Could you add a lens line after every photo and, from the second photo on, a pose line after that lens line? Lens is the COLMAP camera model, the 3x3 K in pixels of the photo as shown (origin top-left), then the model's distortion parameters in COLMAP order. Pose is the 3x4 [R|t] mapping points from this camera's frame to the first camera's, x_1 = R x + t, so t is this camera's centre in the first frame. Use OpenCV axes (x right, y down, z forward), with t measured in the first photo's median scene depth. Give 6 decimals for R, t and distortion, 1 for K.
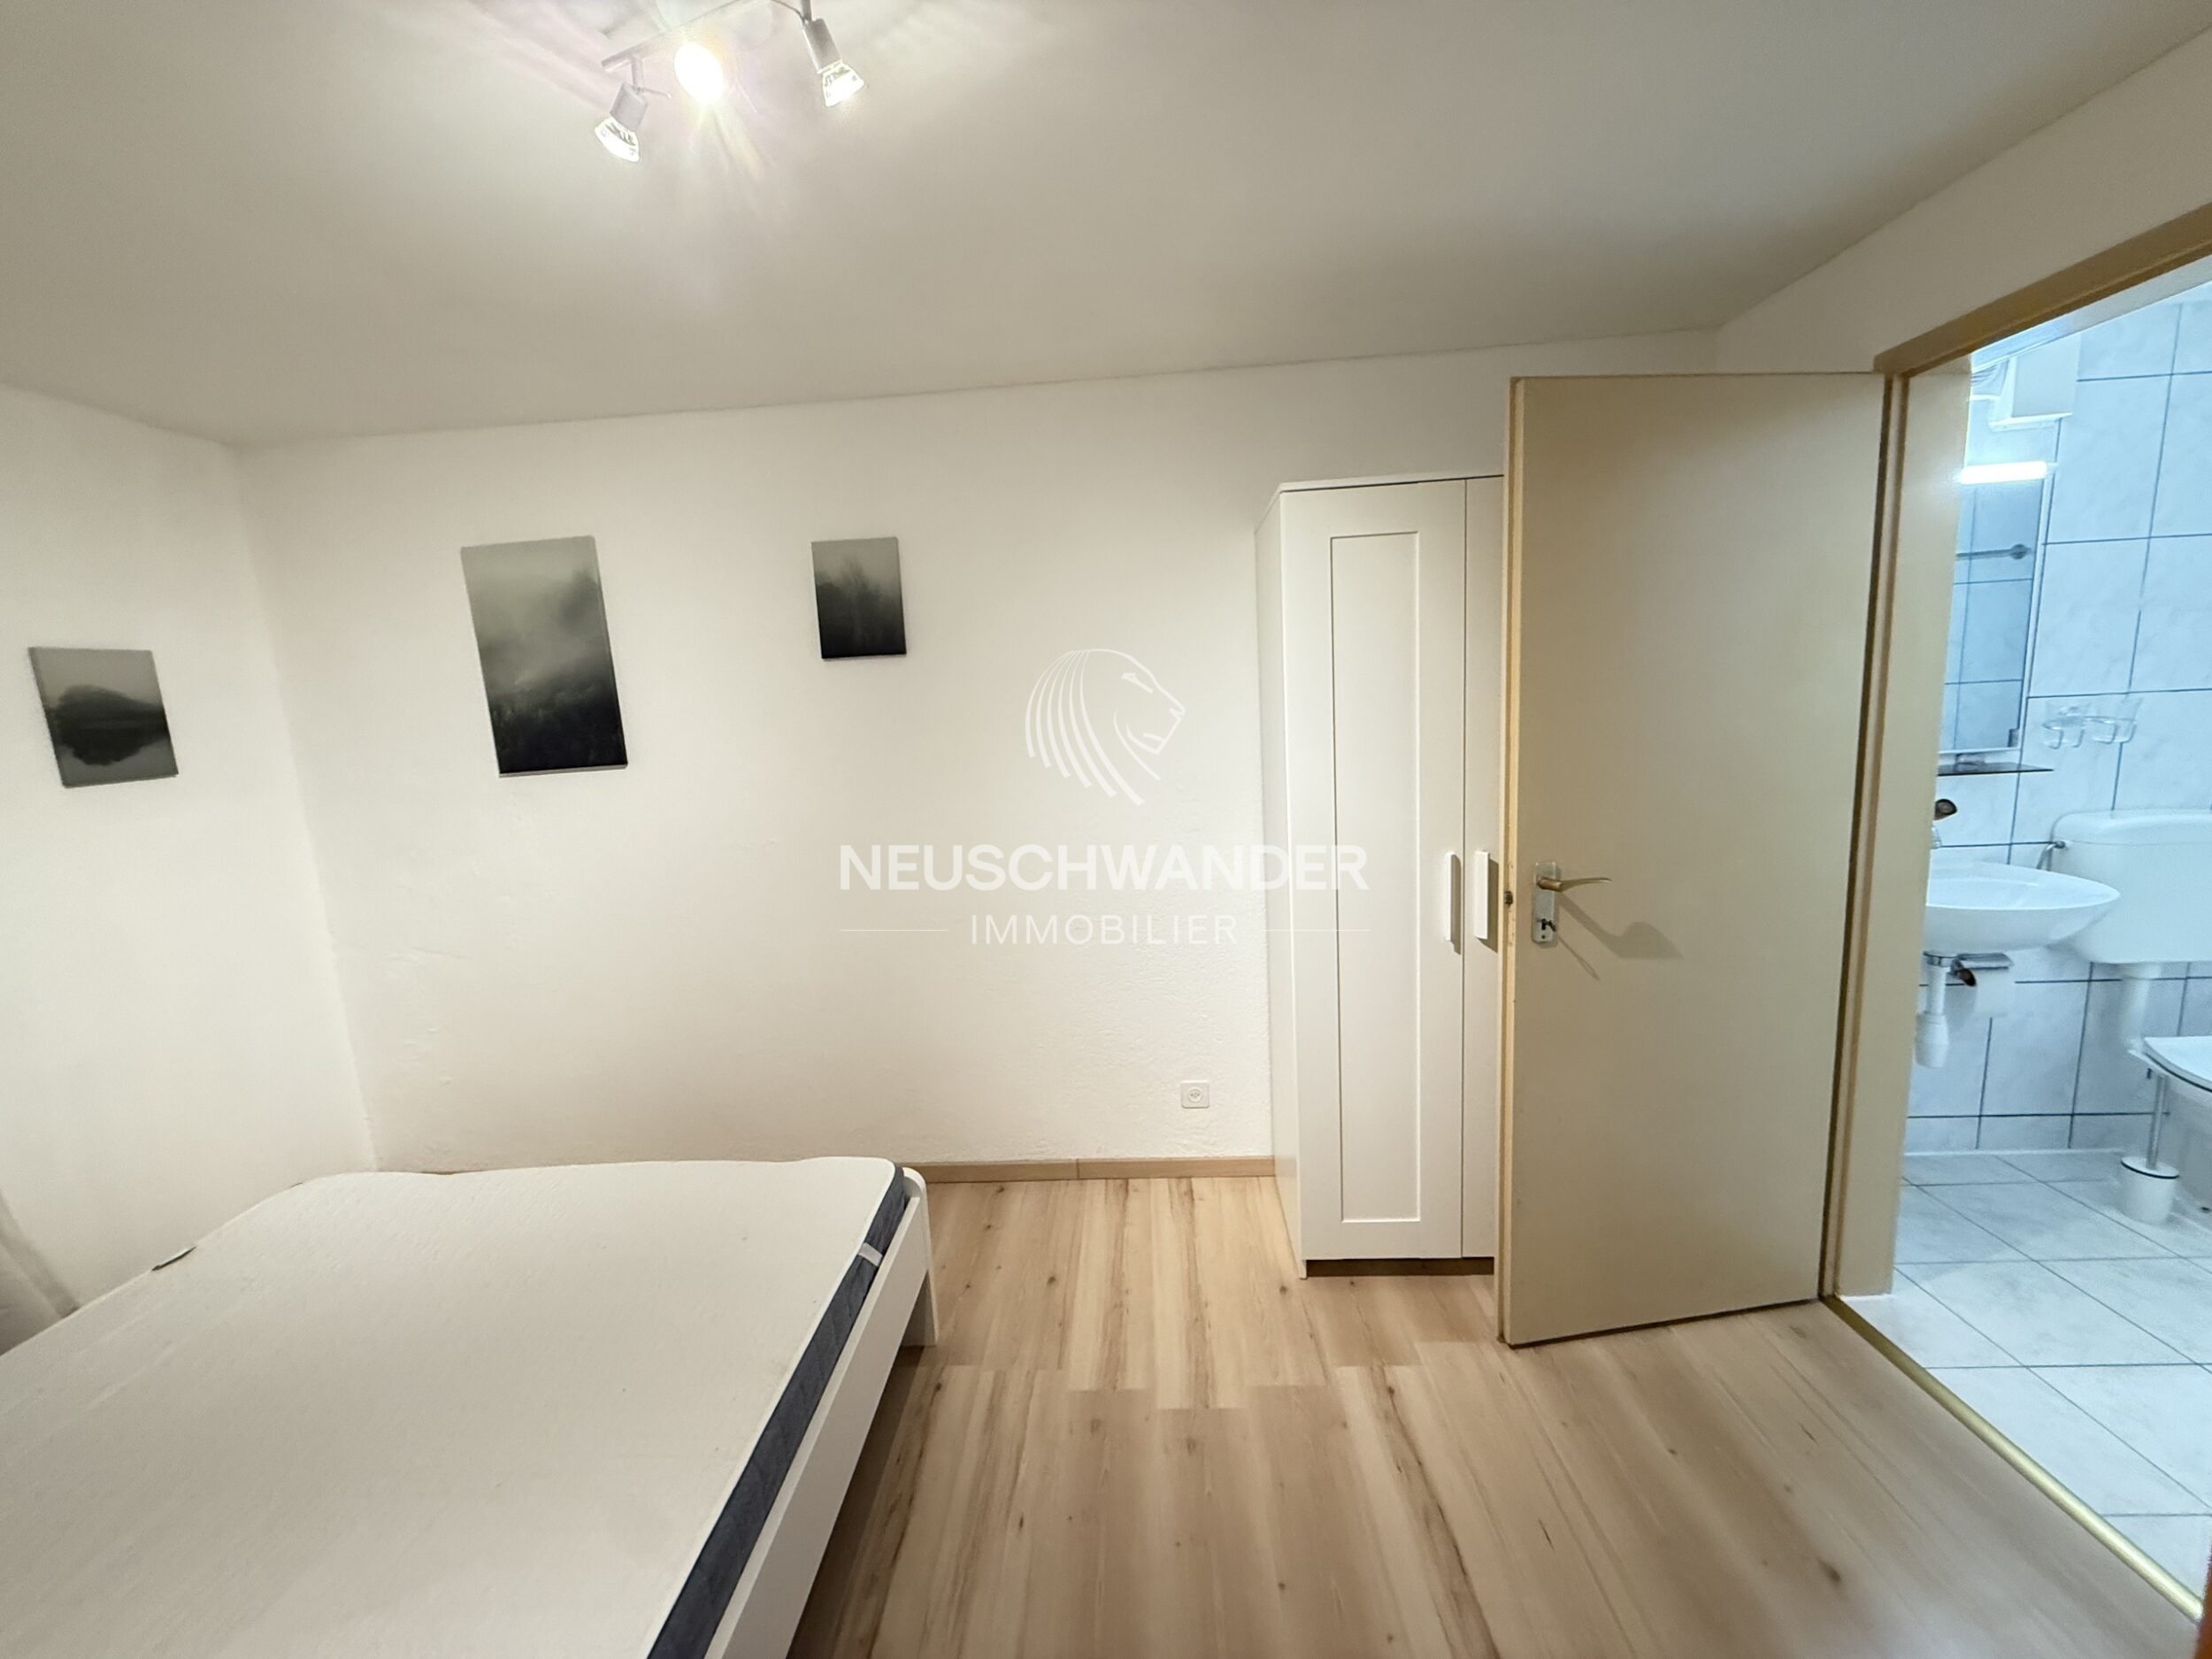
lens RADIAL K [[882.2, 0, 1100.4], [0, 882.2, 831.3], [0, 0, 1]] dist [-0.000921, -0.000494]
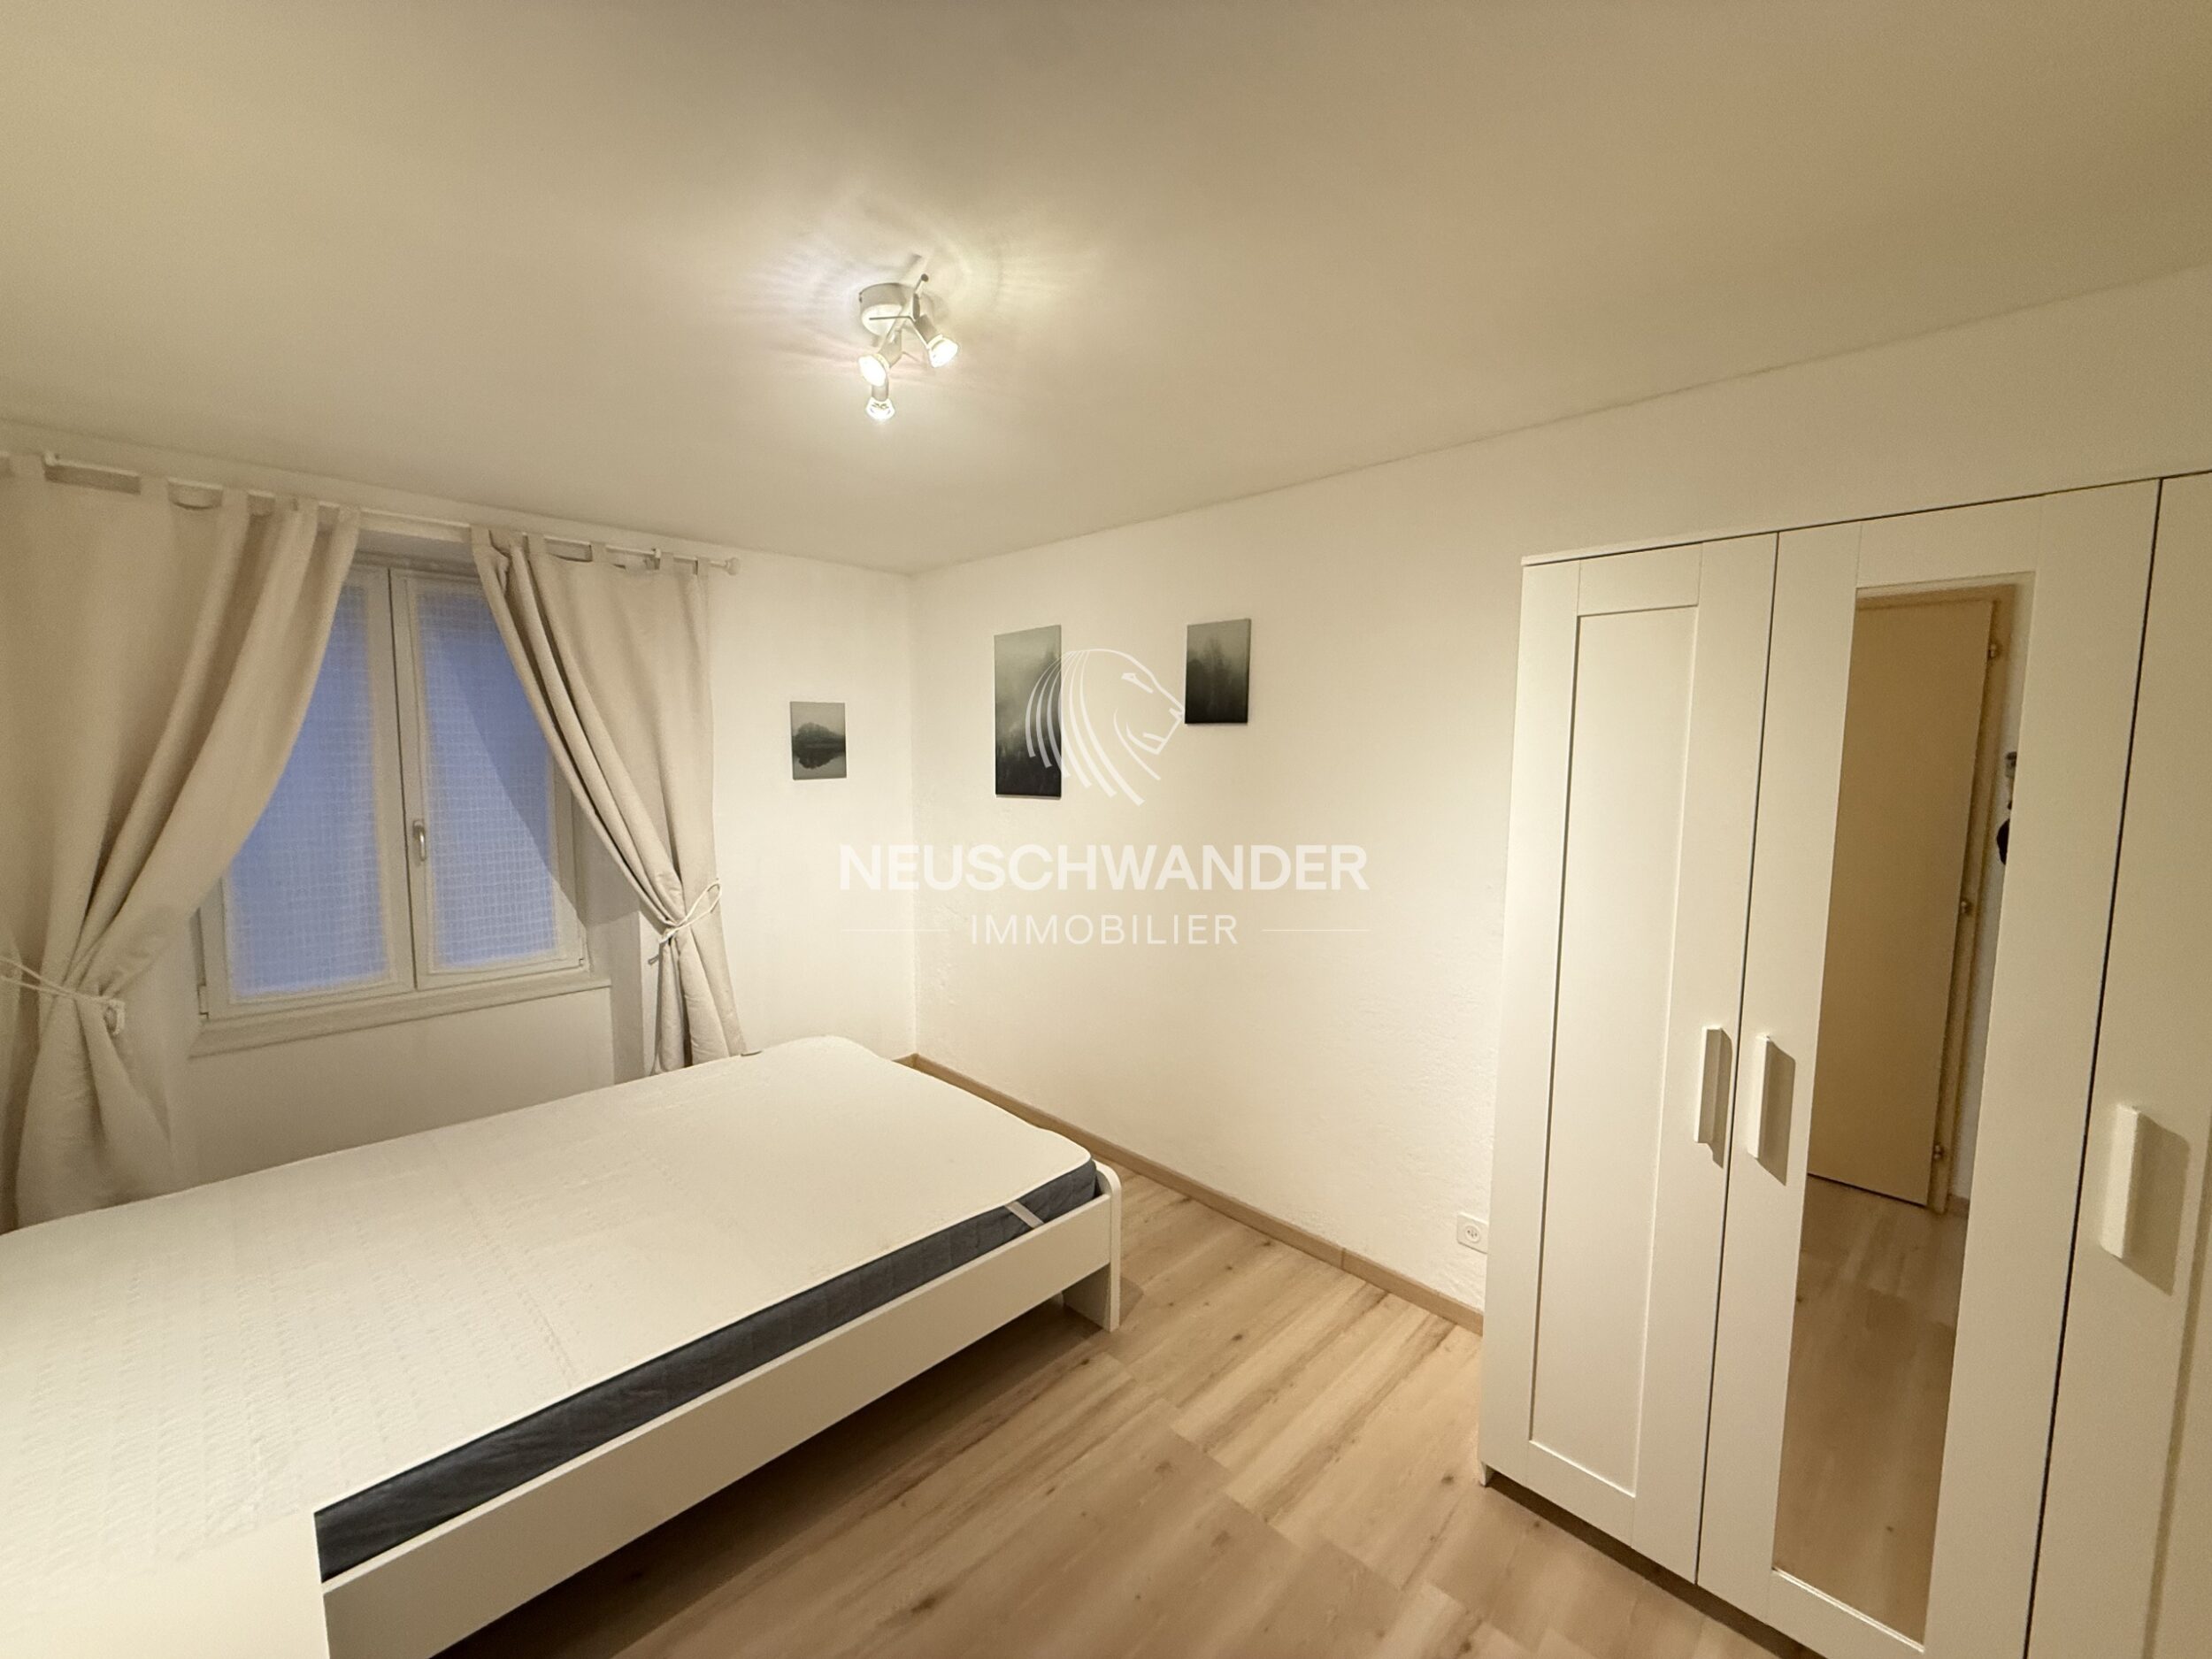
lens RADIAL K [[882.2, 0, 1100.4], [0, 882.2, 831.3], [0, 0, 1]] dist [-0.000921, -0.000494]
pose [[0.738359, 0.124241, -0.662865, 0.448350], [-0.151584, 0.988308, 0.016391, -0.066491], [0.657151, 0.088377, 0.748560, 0.080005]]
